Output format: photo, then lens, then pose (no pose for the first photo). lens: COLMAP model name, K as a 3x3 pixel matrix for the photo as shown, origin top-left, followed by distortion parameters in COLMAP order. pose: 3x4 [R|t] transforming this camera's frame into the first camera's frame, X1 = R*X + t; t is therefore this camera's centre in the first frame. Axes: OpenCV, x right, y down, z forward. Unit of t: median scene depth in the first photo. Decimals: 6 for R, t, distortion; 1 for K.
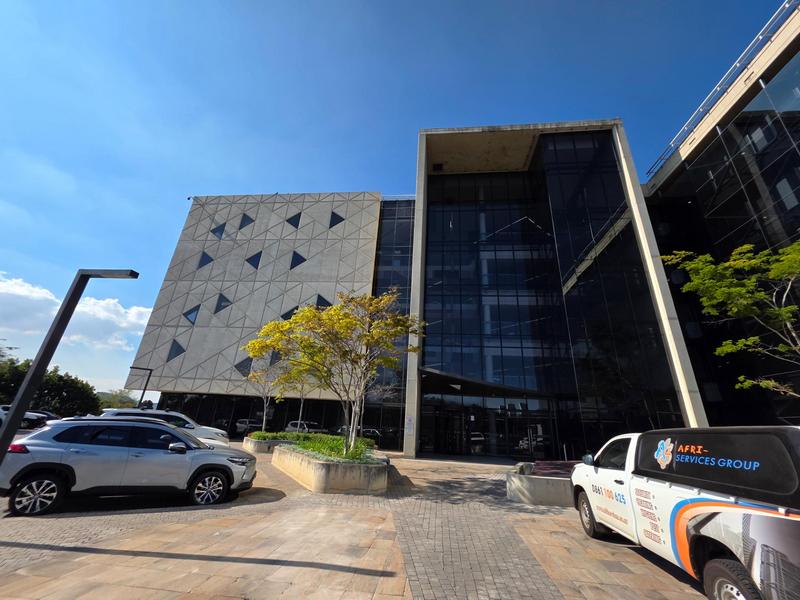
lens RADIAL K [[318.3, 0, 400.3], [0, 318.3, 302.0], [0, 0, 1]] dist [0.002693, 0.000137]
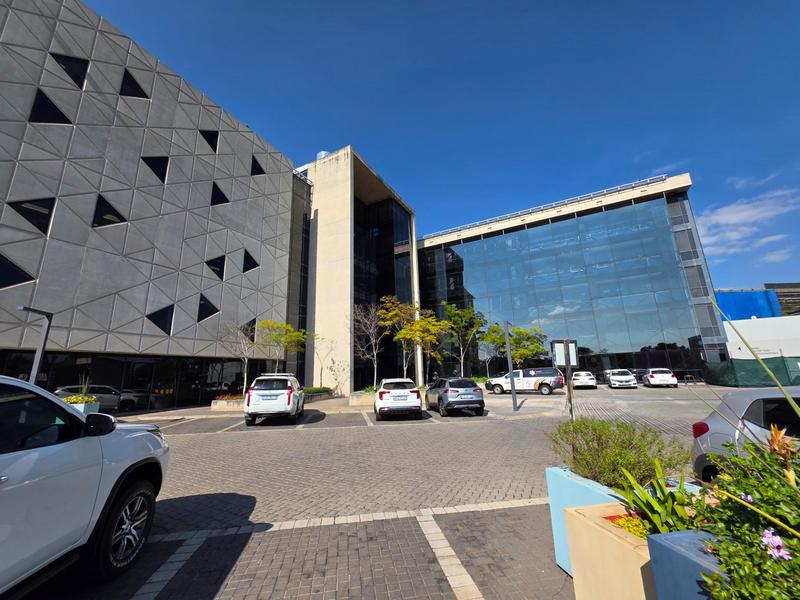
lens RADIAL K [[318.3, 0, 400.3], [0, 318.3, 302.0], [0, 0, 1]] dist [0.002693, 0.000137]
pose [[0.362069, 0.142446, 0.921203, -0.973187], [-0.295885, 0.954710, -0.031333, 0.019670], [-0.883945, -0.261225, 0.387818, 0.203169]]
